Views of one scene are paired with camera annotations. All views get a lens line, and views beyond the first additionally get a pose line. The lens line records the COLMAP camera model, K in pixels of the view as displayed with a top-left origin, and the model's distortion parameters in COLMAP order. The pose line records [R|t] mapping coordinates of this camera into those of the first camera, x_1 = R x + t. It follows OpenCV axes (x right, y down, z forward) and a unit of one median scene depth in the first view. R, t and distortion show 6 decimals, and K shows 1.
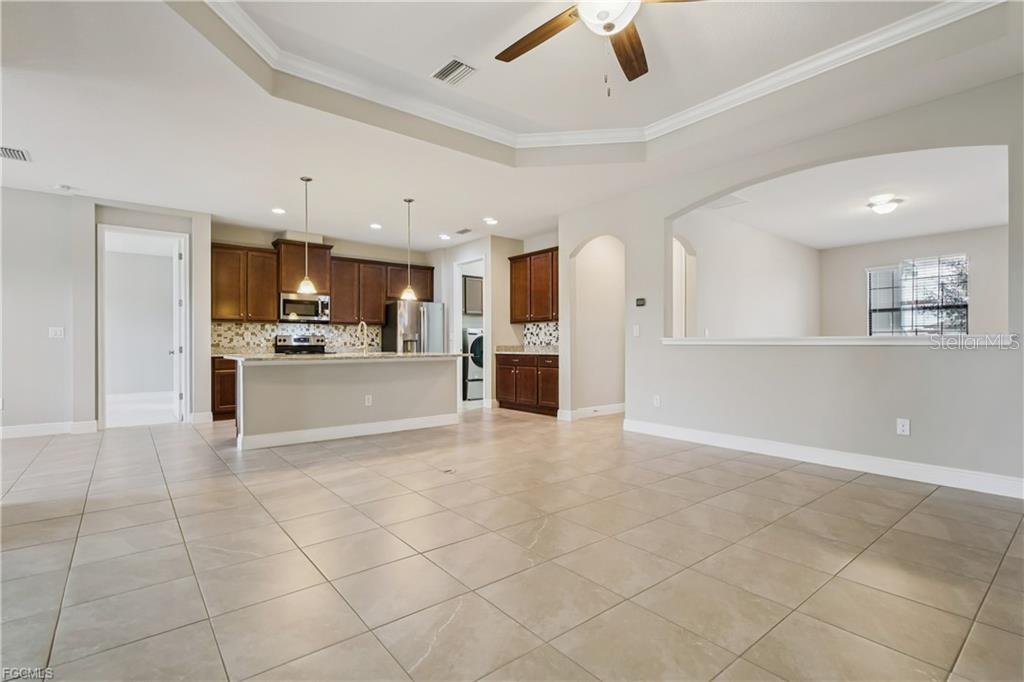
lens RADIAL K [[482.3, 0, 509.3], [0, 482.3, 347.3], [0, 0, 1]] dist [0.000374, 0.000233]
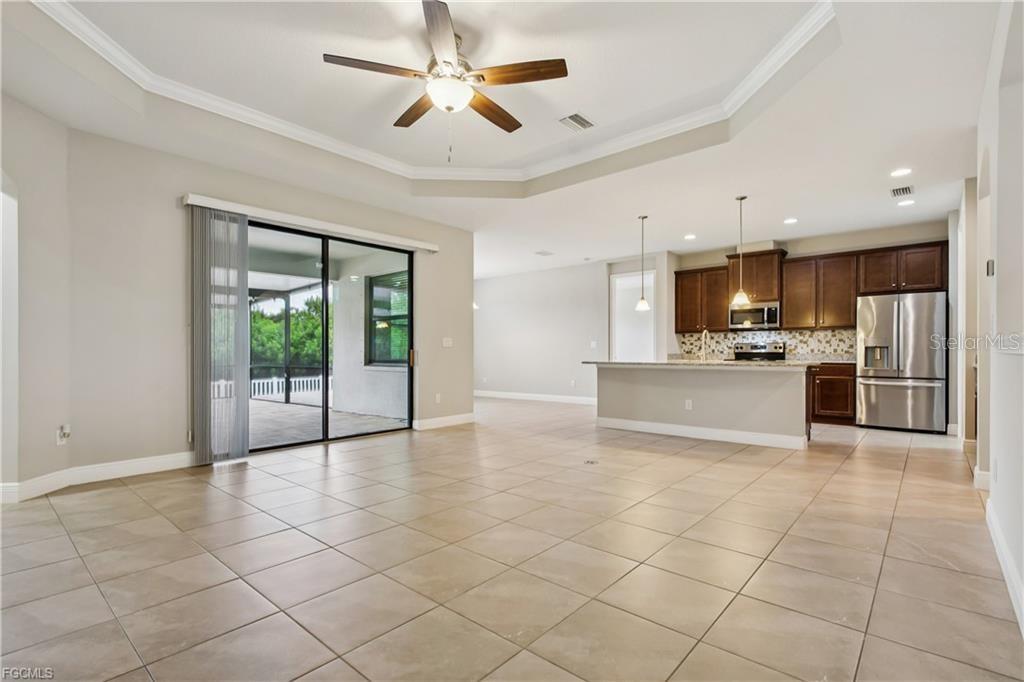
lens RADIAL K [[482.3, 0, 509.3], [0, 482.3, 347.3], [0, 0, 1]] dist [0.000374, 0.000233]
pose [[0.176492, -0.008817, -0.984263, 0.495727], [-0.005145, 0.999938, -0.009880, -0.002234], [0.984289, 0.006808, 0.176435, 0.307694]]
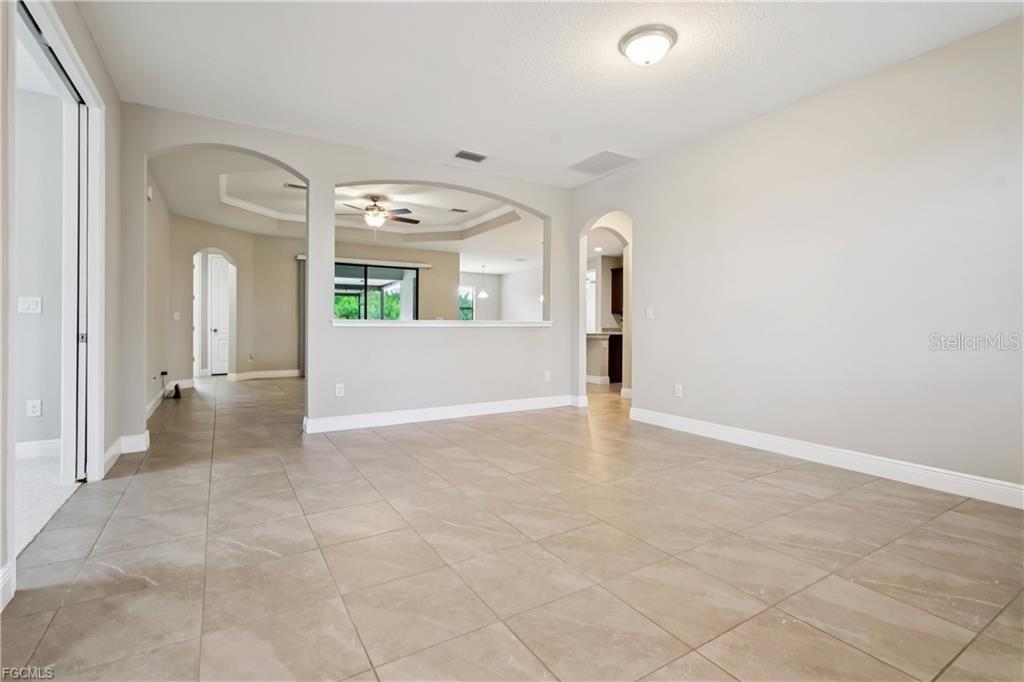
lens RADIAL K [[485.7, 0, 510.4], [0, 485.7, 323.2], [0, 0, 1]] dist [0.000382, -0.000025]
pose [[-0.112950, -0.009455, -0.993556, 1.079548], [-0.006888, 0.999938, -0.008733, 0.001746], [0.993577, 0.005857, -0.113008, 0.737881]]
